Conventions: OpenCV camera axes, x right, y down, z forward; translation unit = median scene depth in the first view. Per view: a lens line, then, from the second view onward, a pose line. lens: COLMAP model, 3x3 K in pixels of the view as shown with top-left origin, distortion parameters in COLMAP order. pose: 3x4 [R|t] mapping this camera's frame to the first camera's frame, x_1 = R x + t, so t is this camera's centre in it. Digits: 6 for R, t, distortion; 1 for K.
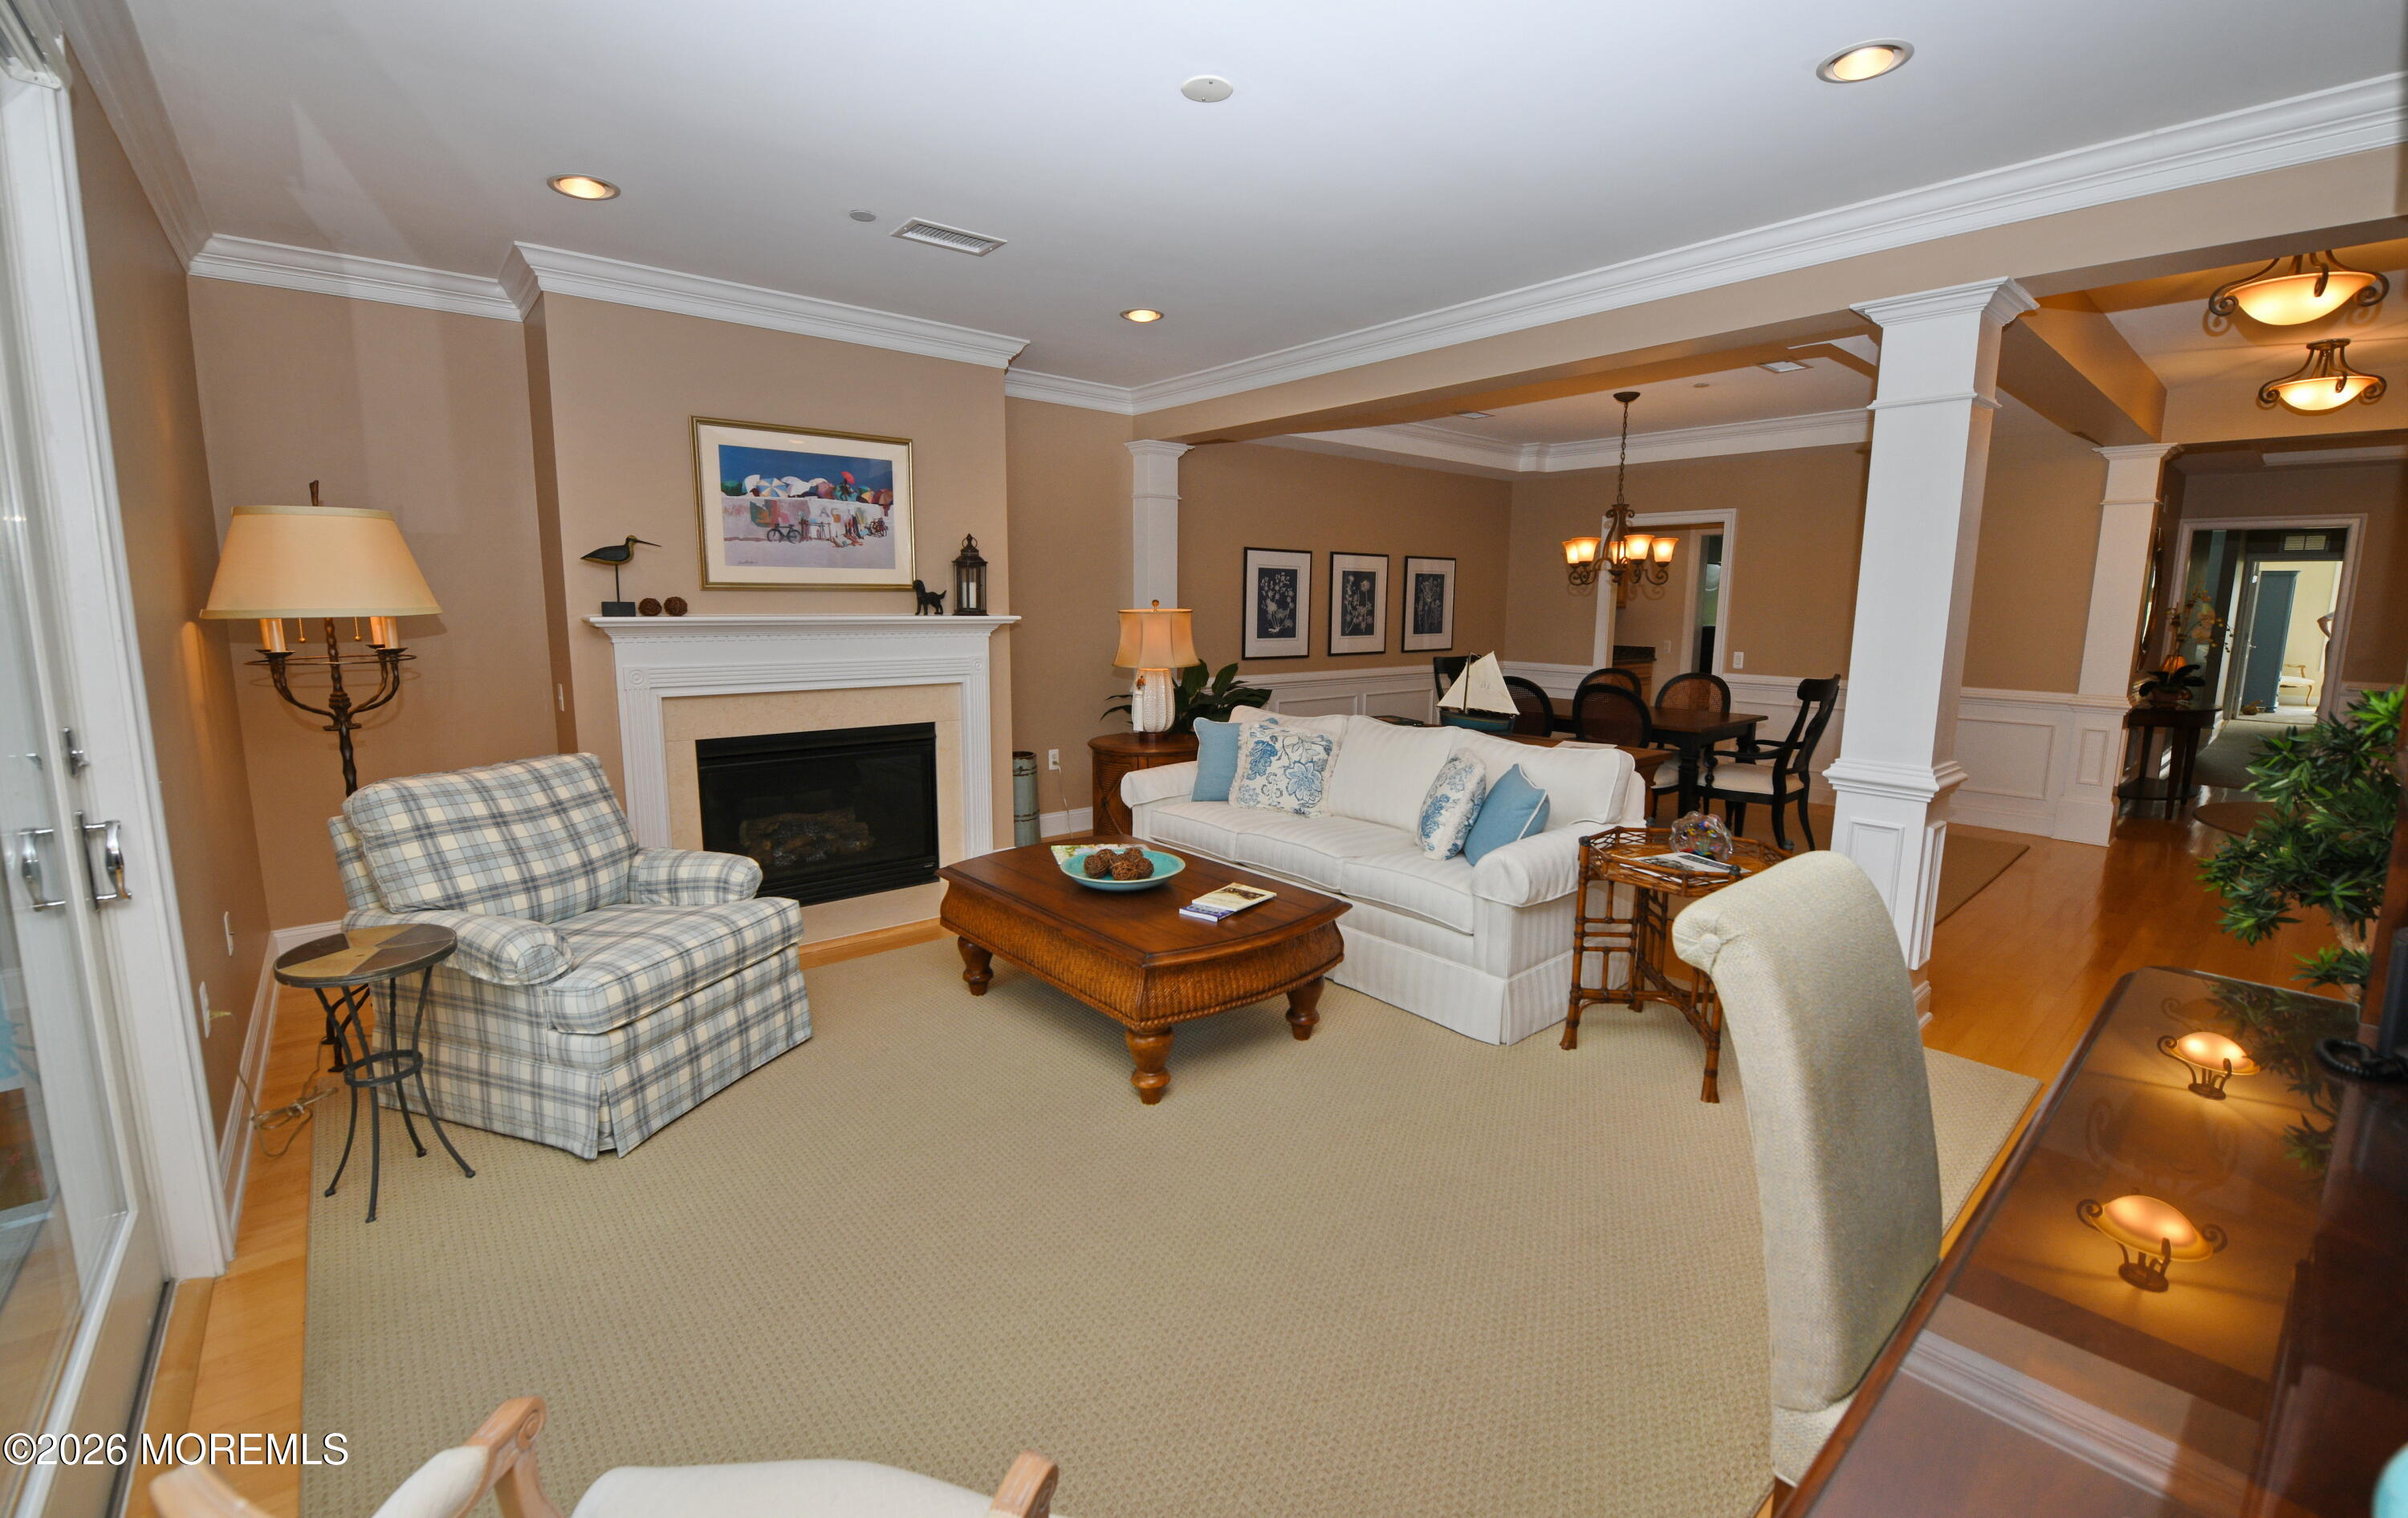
lens RADIAL K [[1001.0, 0, 1214.7], [0, 1001.0, 738.2], [0, 0, 1]] dist [-0.000027, -0.009898]
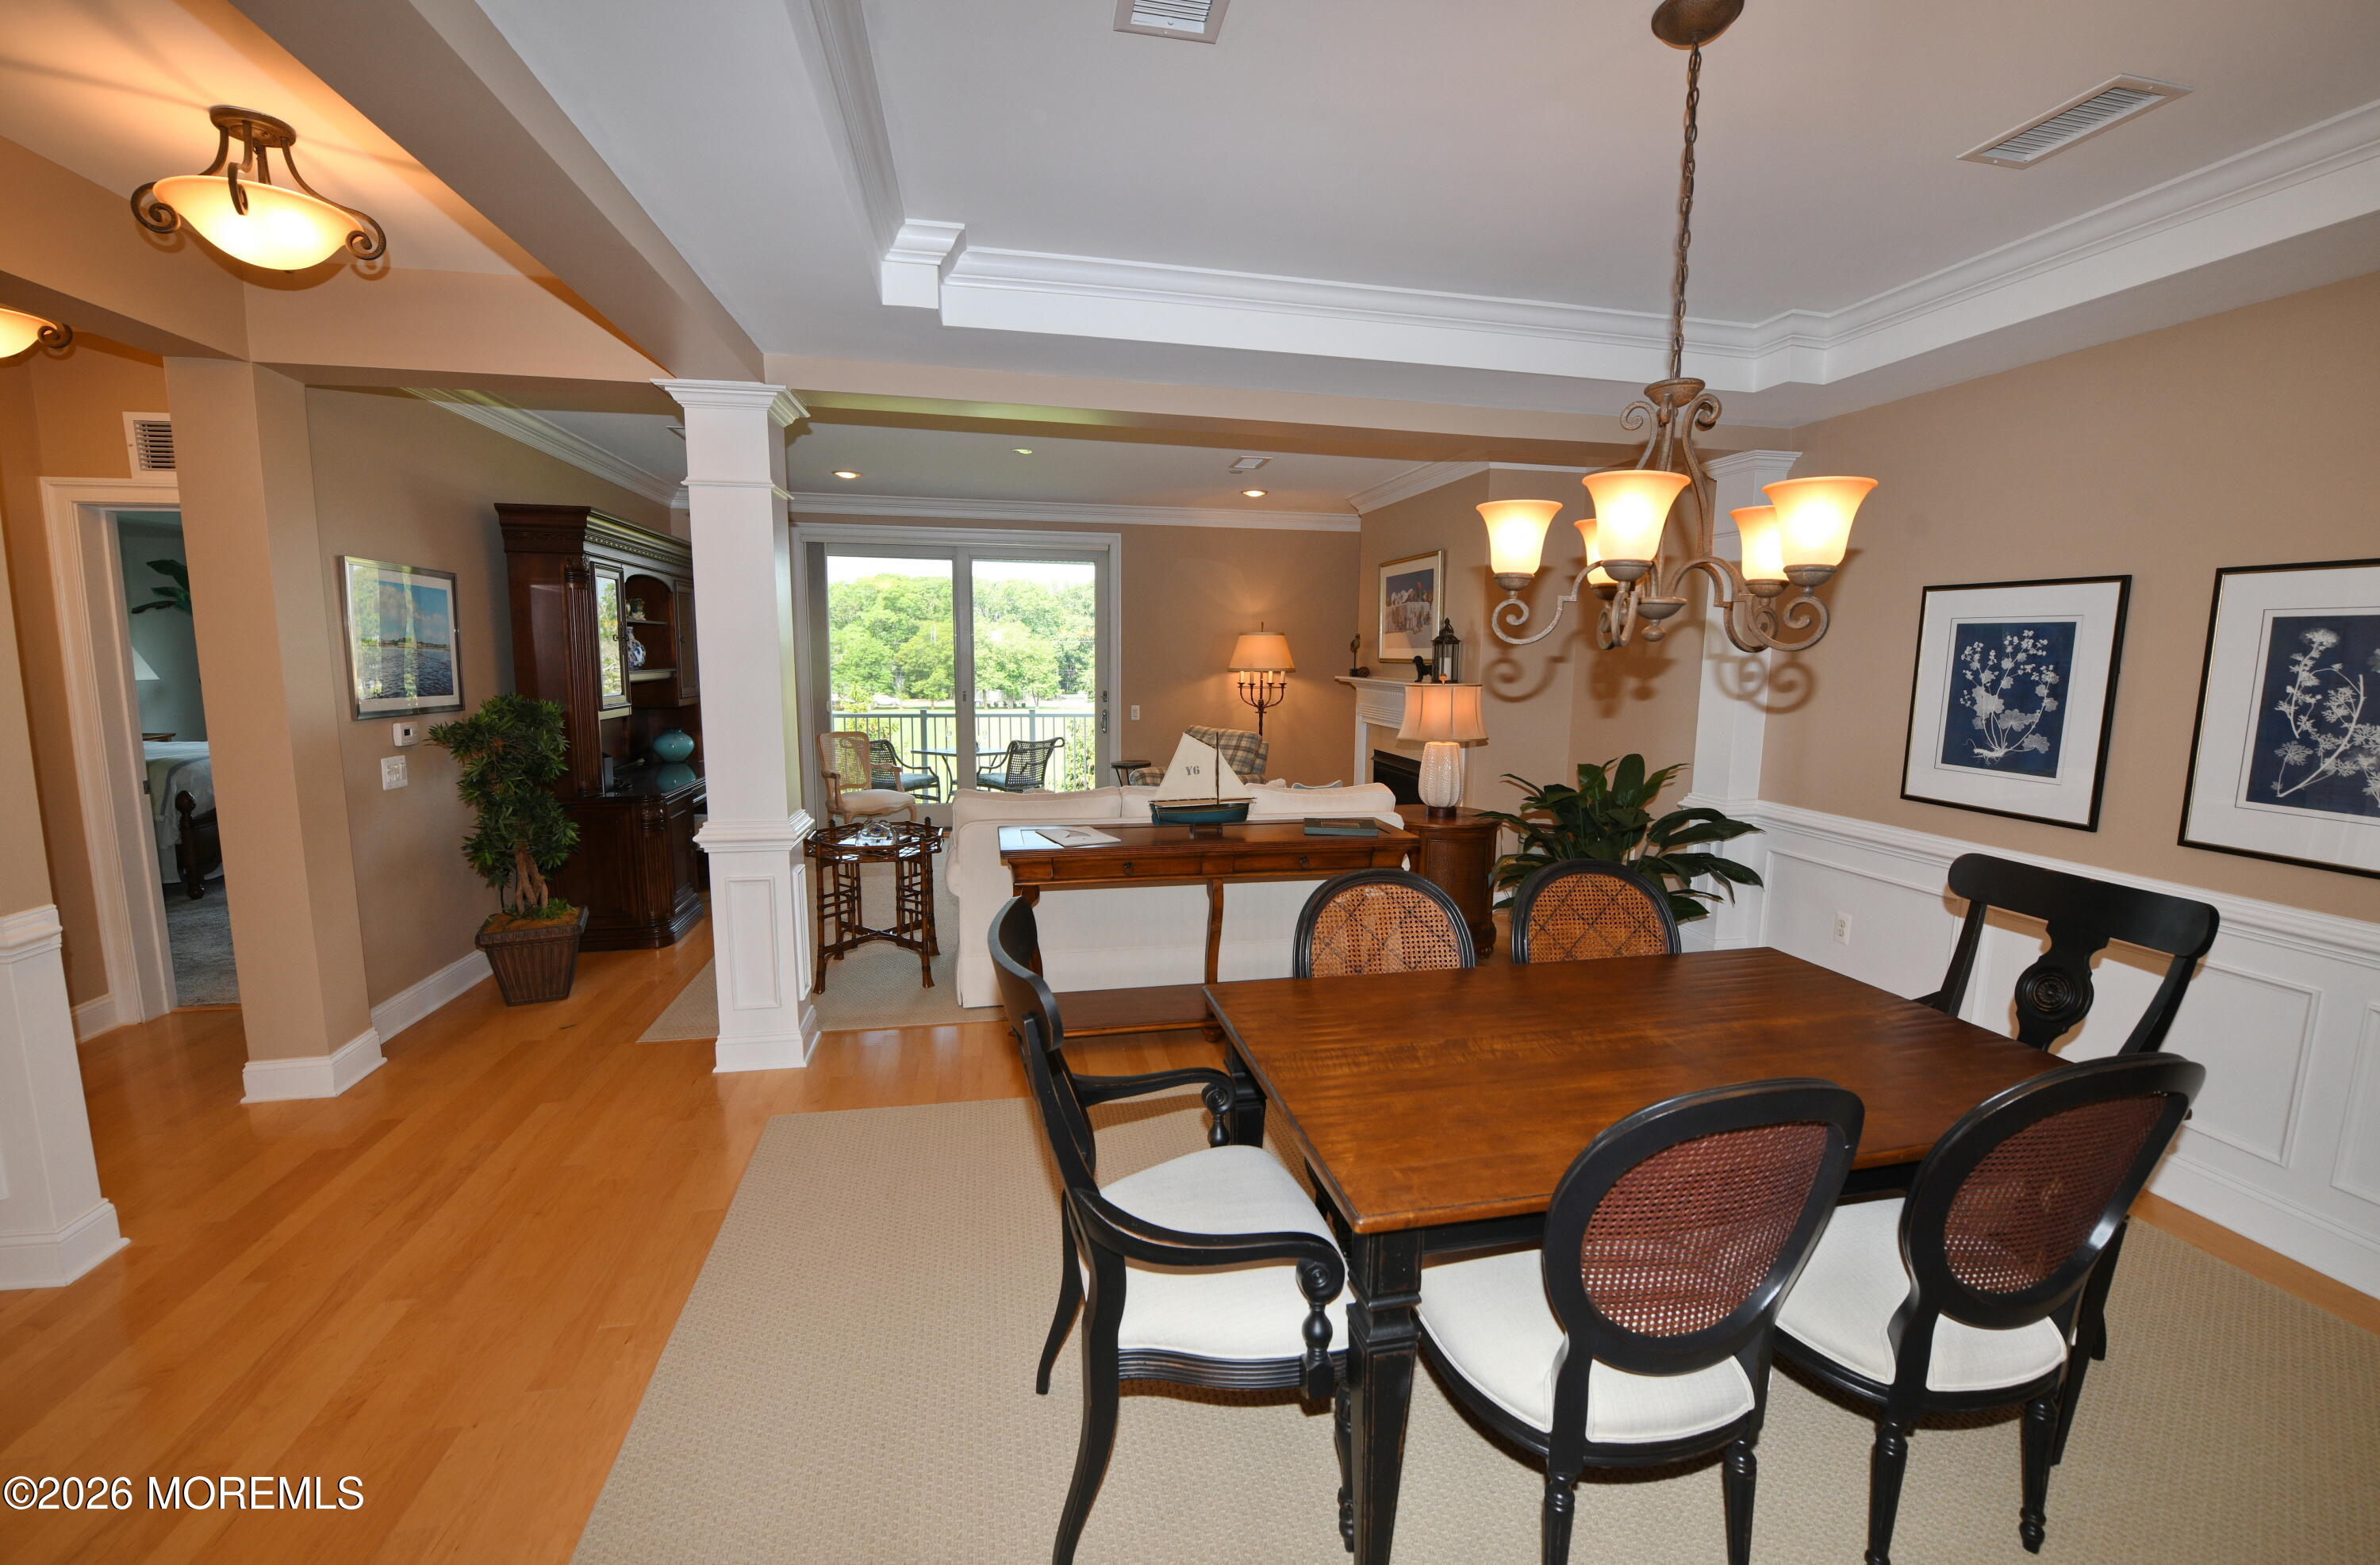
lens RADIAL K [[962.4, 0, 1192.0], [0, 962.4, 780.4], [0, 0, 1]] dist [-0.001741, -0.008314]
pose [[-0.487131, 0.101757, -0.867381, 0.649935], [-0.137479, 0.971871, 0.191224, -0.132655], [0.862440, 0.212398, -0.459439, 0.902258]]
